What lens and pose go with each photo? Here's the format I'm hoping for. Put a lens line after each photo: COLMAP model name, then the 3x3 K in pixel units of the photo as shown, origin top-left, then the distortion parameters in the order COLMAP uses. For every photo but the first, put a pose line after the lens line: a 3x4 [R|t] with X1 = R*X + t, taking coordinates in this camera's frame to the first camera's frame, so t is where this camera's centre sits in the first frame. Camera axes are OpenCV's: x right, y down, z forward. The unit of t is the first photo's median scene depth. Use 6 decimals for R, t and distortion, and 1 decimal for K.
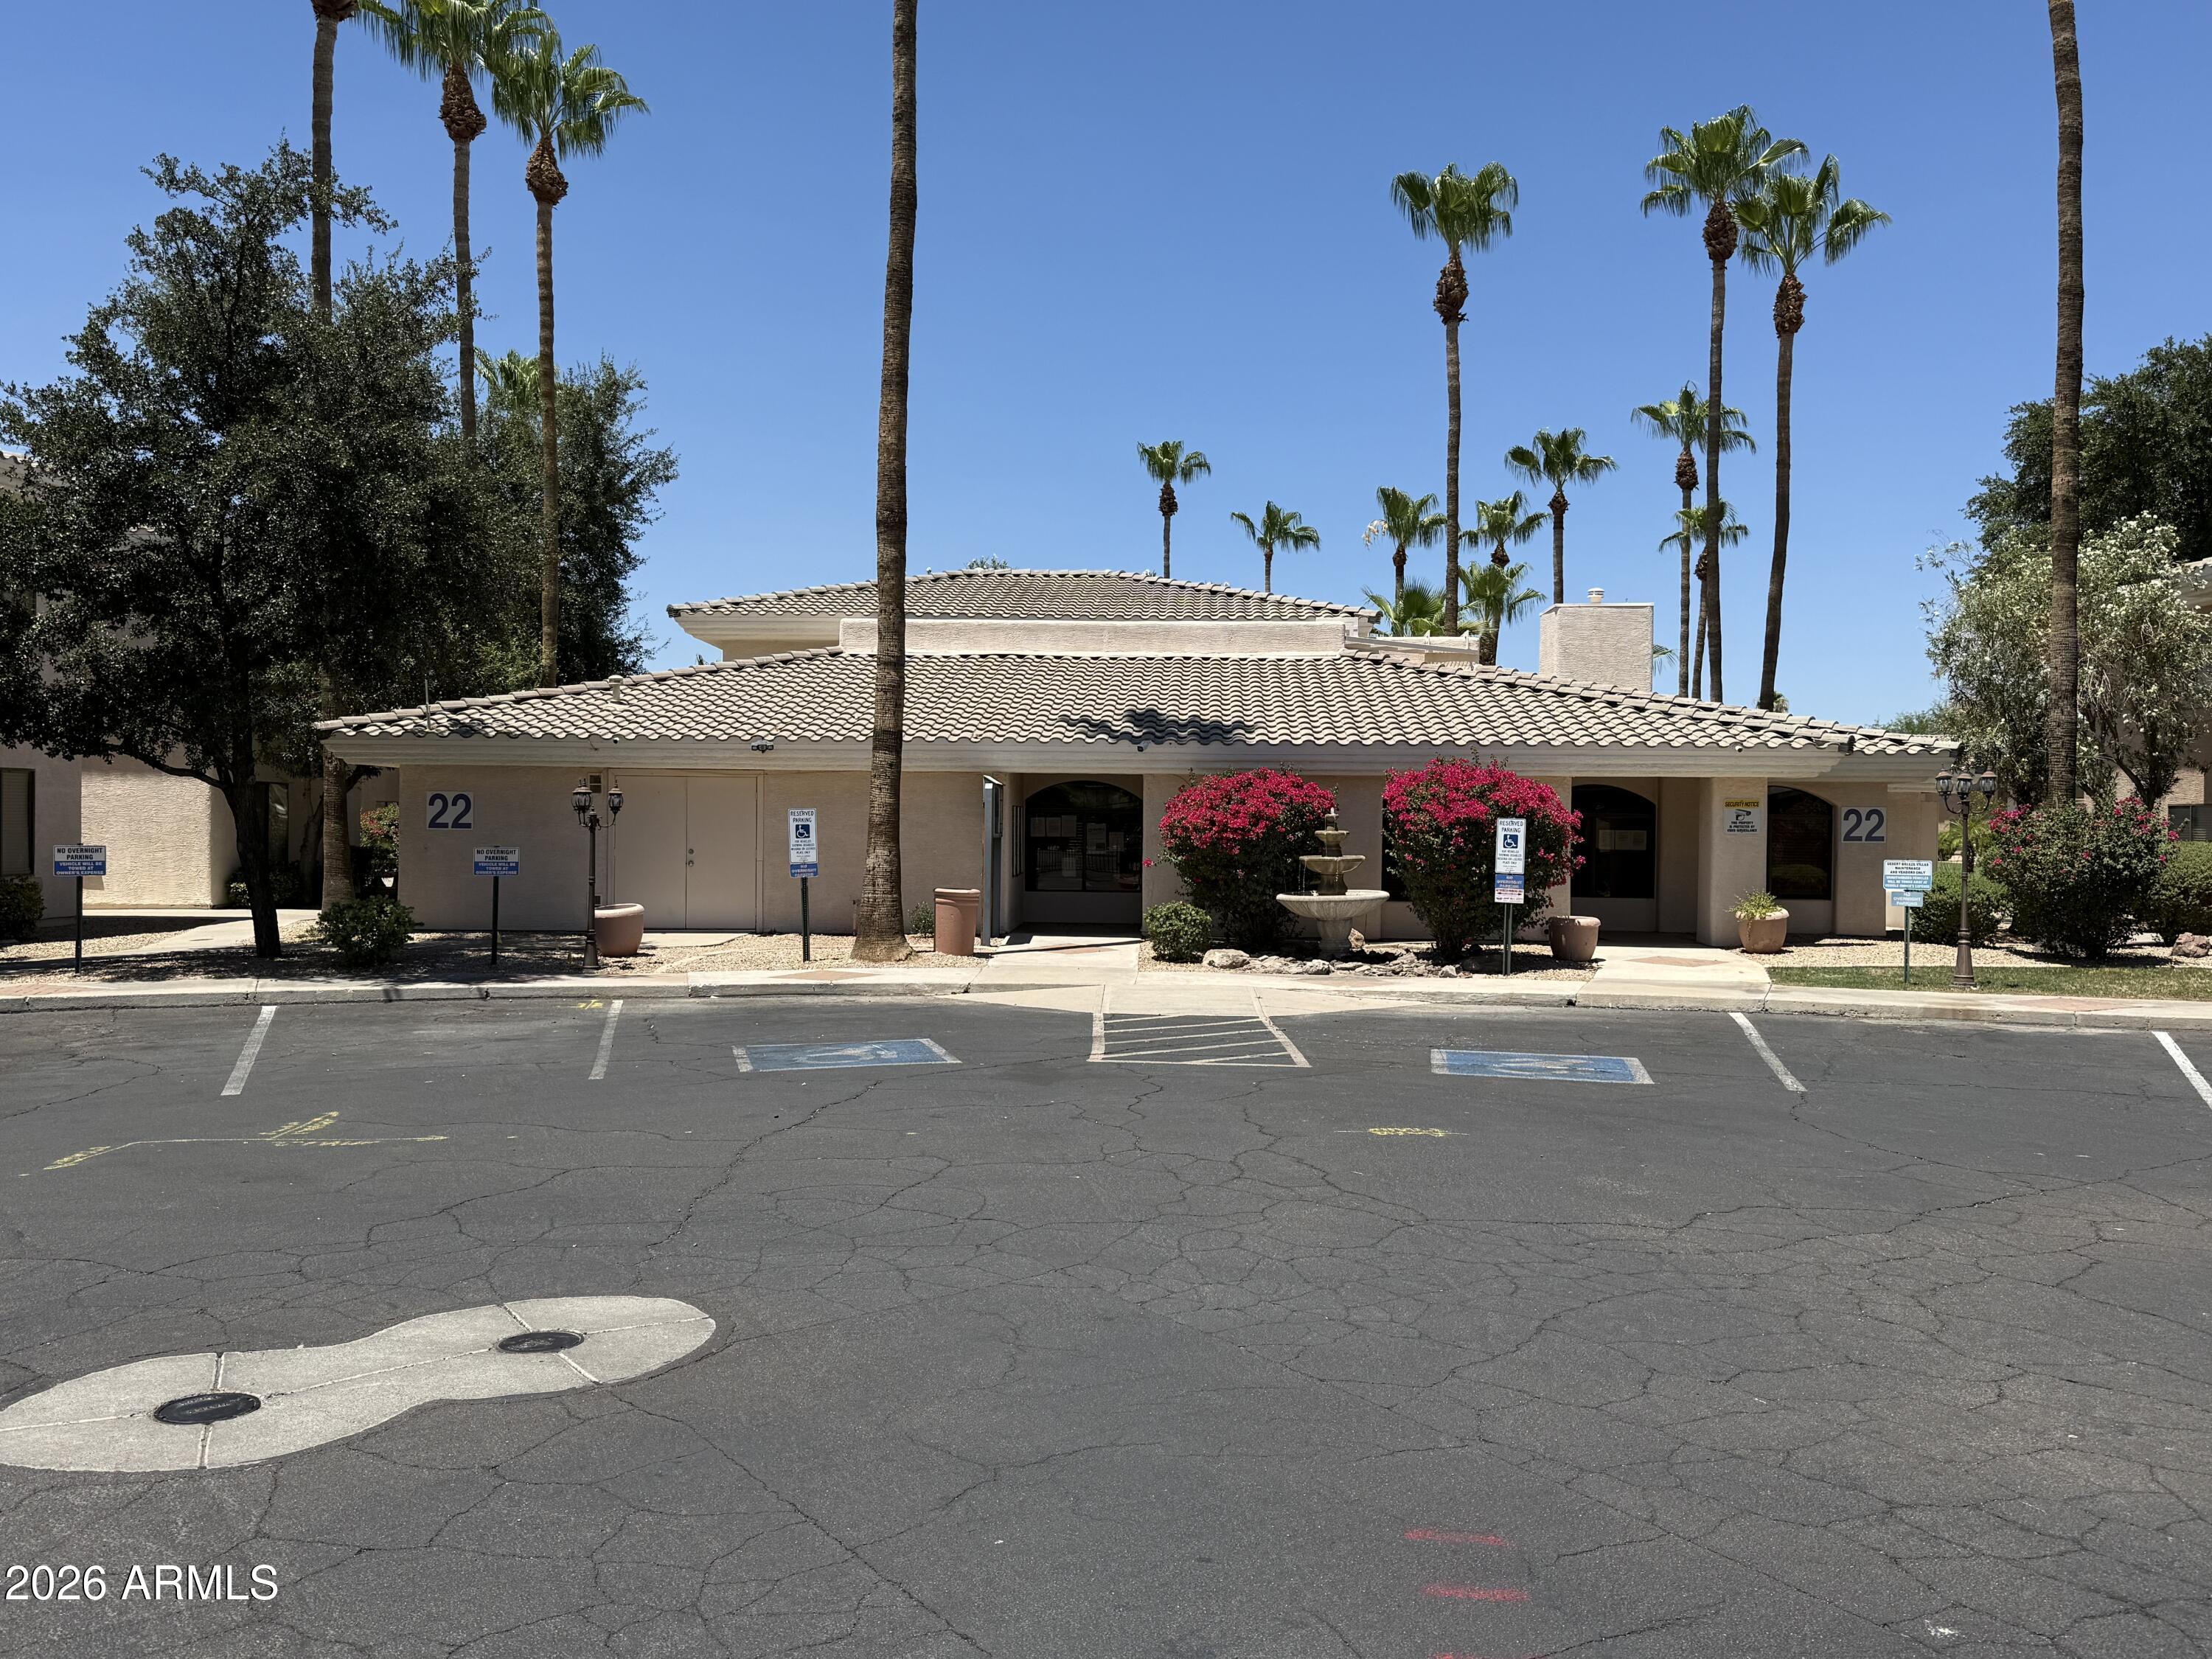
lens RADIAL K [[1803.6, 0, 1106.0], [0, 1803.6, 829.5], [0, 0, 1]] dist [-0.000149, -0.000411]
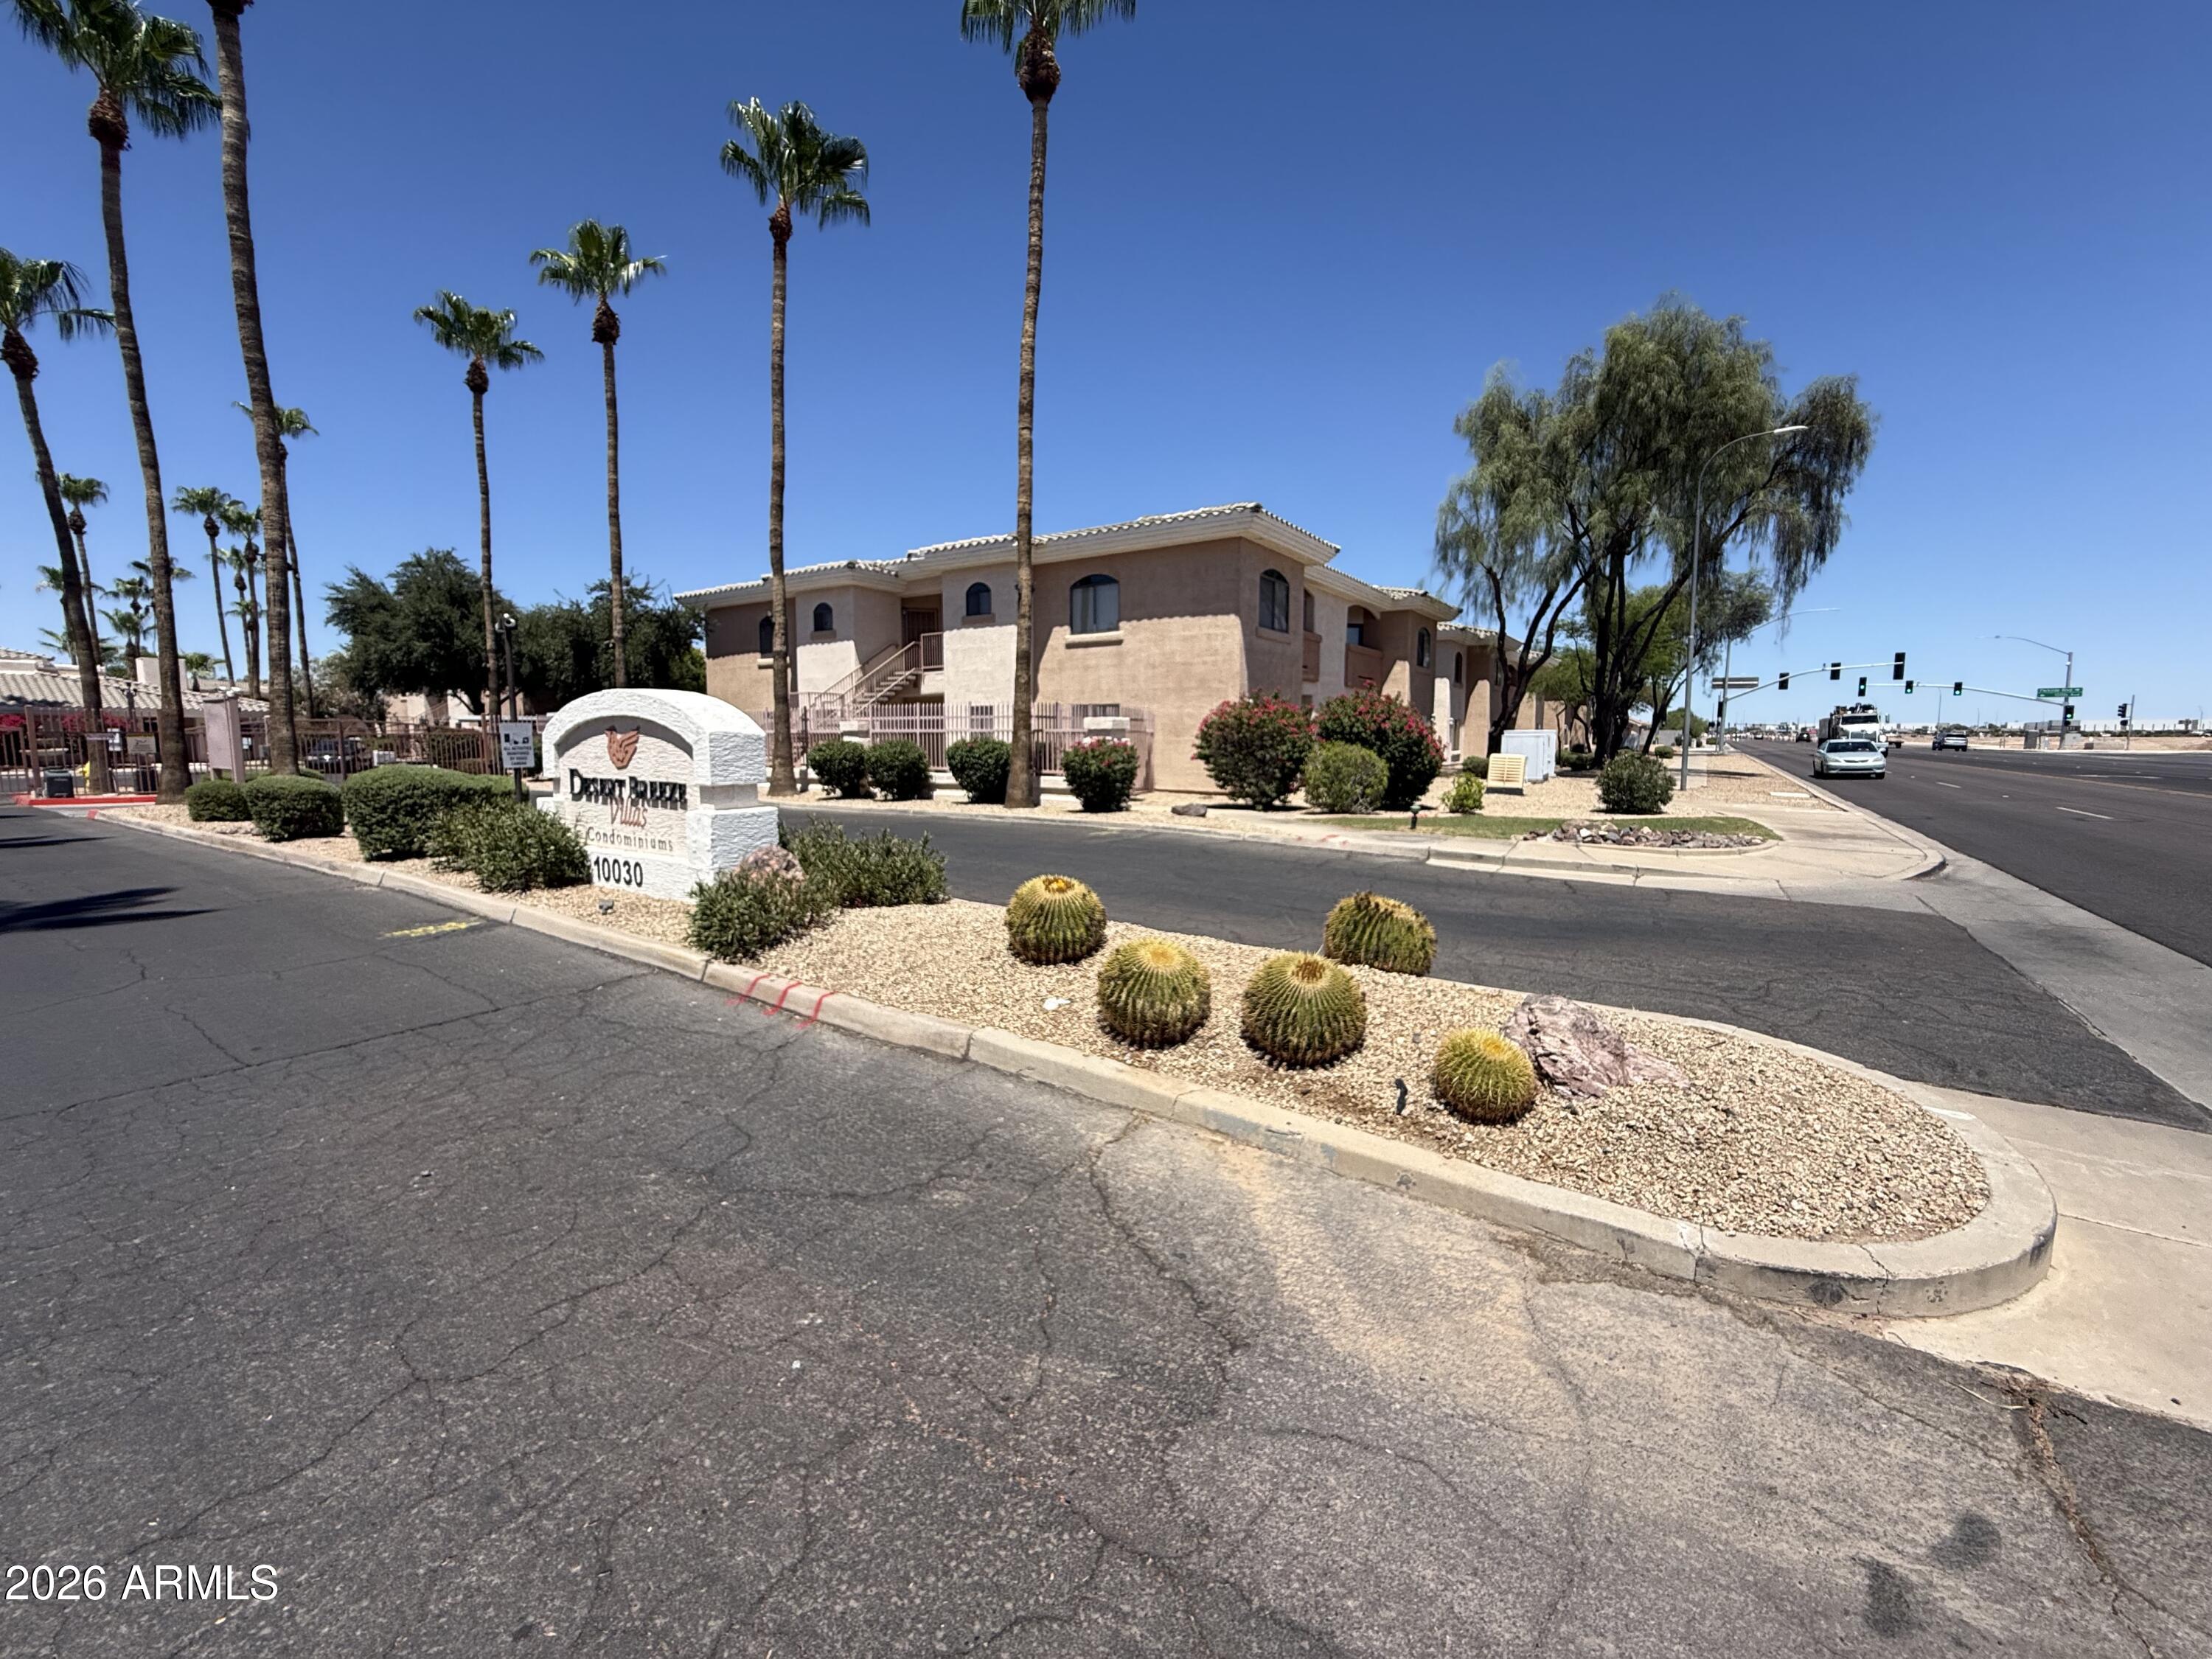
lens RADIAL K [[879.4, 0, 1103.2], [0, 879.4, 835.0], [0, 0, 1]] dist [0.000118, 0.000188]
pose [[0.533245, -0.109721, 0.838815, -0.129373], [0.010939, 0.992365, 0.122852, 0.005953], [-0.845890, -0.056335, 0.530374, -0.929546]]
